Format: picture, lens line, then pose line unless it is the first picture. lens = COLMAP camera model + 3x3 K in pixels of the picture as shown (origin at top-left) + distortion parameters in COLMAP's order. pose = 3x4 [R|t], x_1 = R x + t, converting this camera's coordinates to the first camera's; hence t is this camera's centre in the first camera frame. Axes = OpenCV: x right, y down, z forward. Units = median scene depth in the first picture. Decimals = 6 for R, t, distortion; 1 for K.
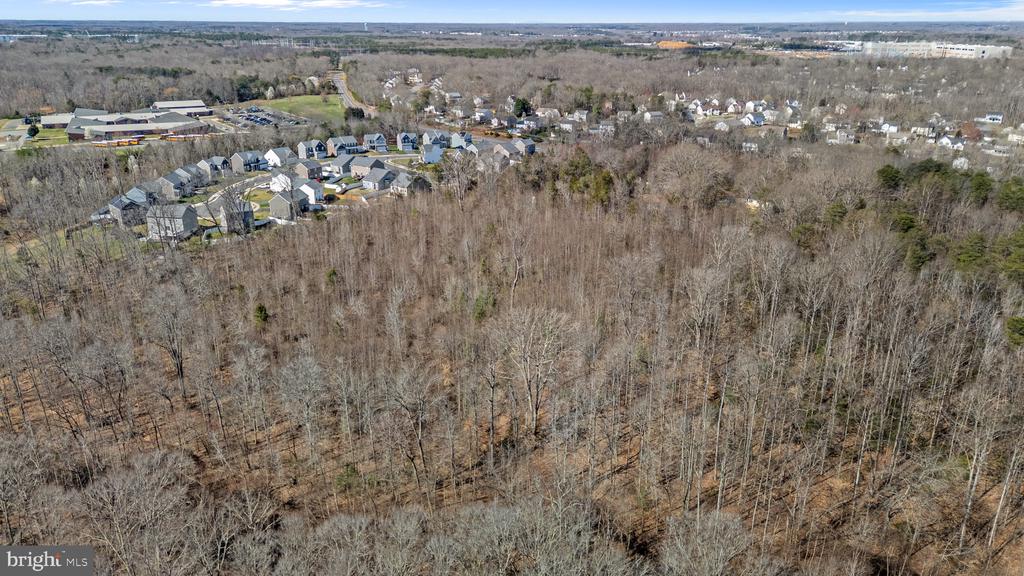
lens RADIAL K [[736.9, 0, 514.3], [0, 736.9, 316.8], [0, 0, 1]] dist [0.067735, -0.059096]
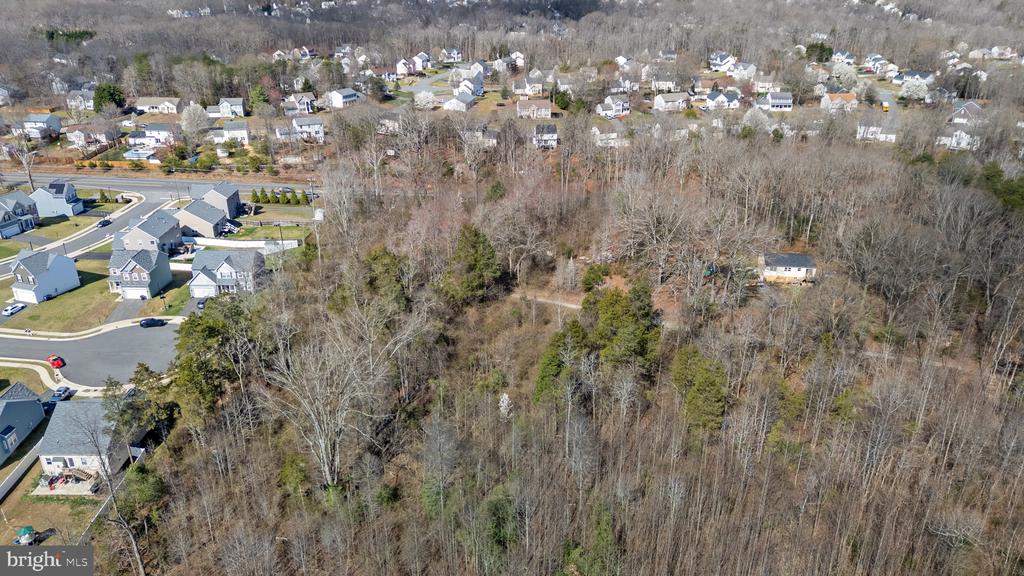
lens RADIAL K [[746.6, 0, 514.8], [0, 746.6, 285.8], [0, 0, 1]] dist [0.067280, -0.061588]
pose [[0.795878, -0.250415, 0.551245, -0.110091], [0.223220, 0.967683, 0.117310, -0.161289], [-0.562807, 0.029685, 0.826055, 0.388443]]
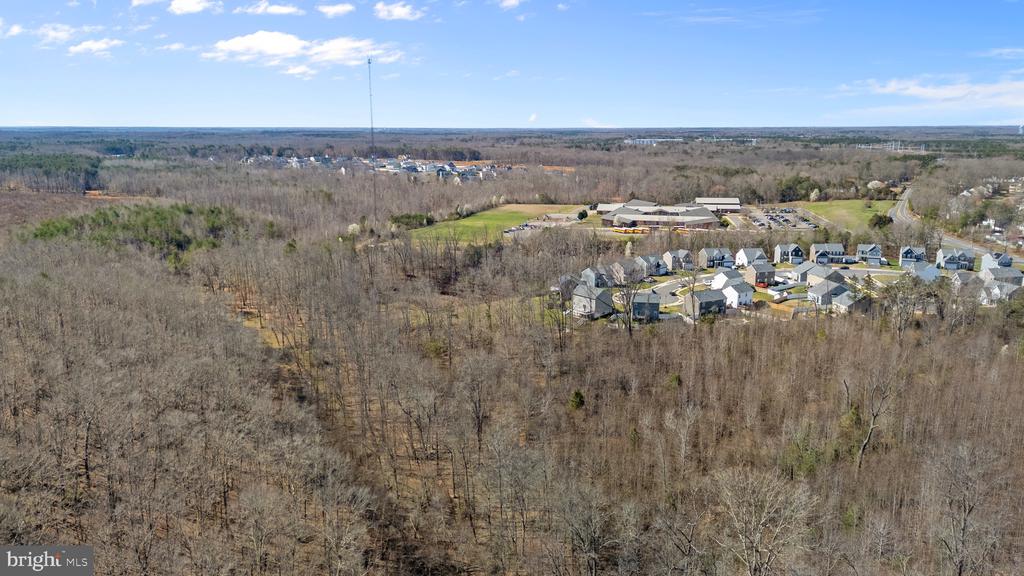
lens RADIAL K [[752.0, 0, 514.6], [0, 752.0, 284.3], [0, 0, 1]] dist [0.084900, -0.094867]
pose [[0.717110, 0.140050, -0.682744, 0.111904], [-0.254914, 0.964433, -0.069912, -0.026512], [0.648670, 0.224175, 0.727305, 0.071087]]
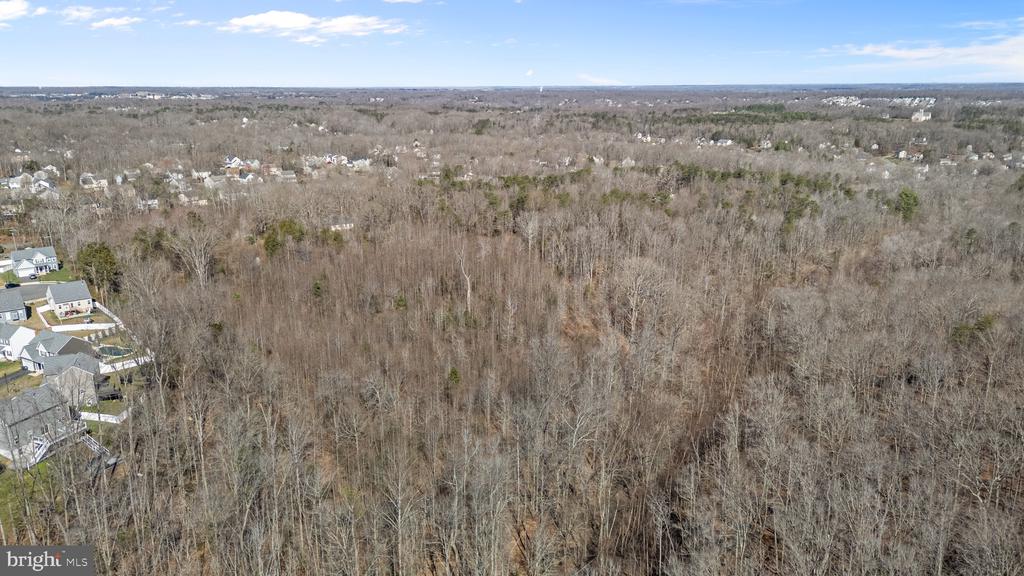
lens RADIAL K [[739.3, 0, 514.9], [0, 739.3, 299.4], [0, 0, 1]] dist [0.080453, -0.084758]
pose [[0.216321, -0.274186, 0.937031, -0.491307], [0.366720, 0.912298, 0.182288, -0.100278], [-0.904832, 0.304195, 0.297899, 0.255311]]
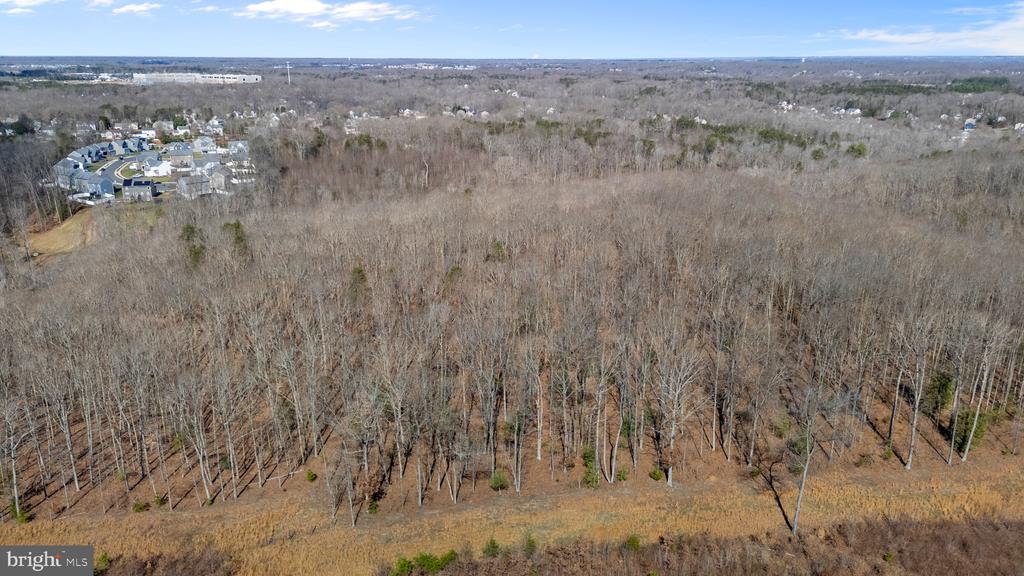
lens RADIAL K [[746.6, 0, 514.8], [0, 746.6, 285.8], [0, 0, 1]] dist [0.067280, -0.061588]
pose [[0.535112, -0.249422, 0.807121, -0.760983], [0.314283, 0.945619, 0.083856, 0.073588], [-0.784144, 0.208792, 0.584401, -0.186521]]
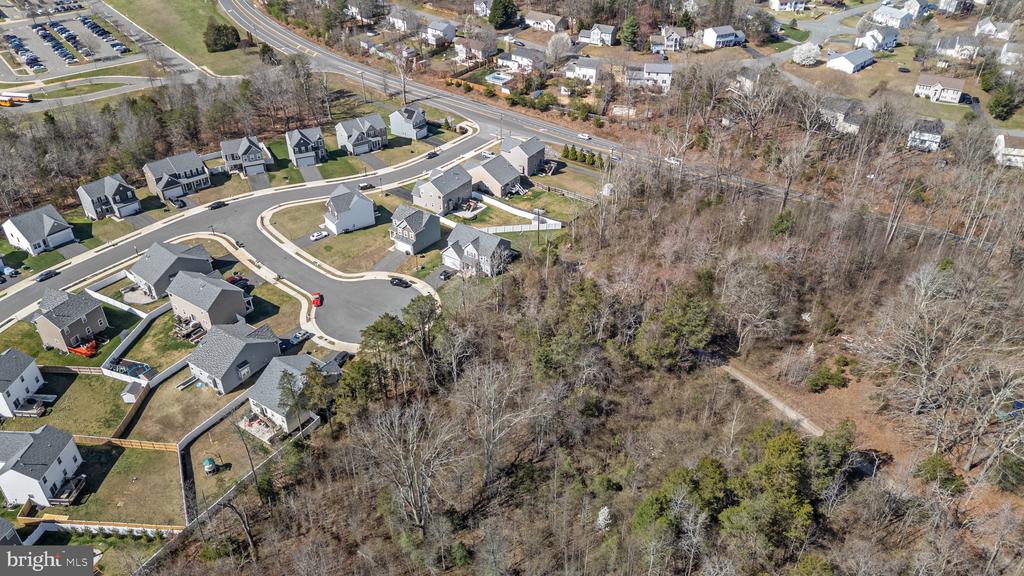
lens RADIAL K [[739.3, 0, 514.9], [0, 739.3, 299.4], [0, 0, 1]] dist [0.080453, -0.084758]
pose [[0.997999, -0.033021, 0.053928, -0.023229], [0.019682, 0.972672, 0.231348, -0.217495], [-0.060094, -0.229823, 0.971375, 0.383950]]
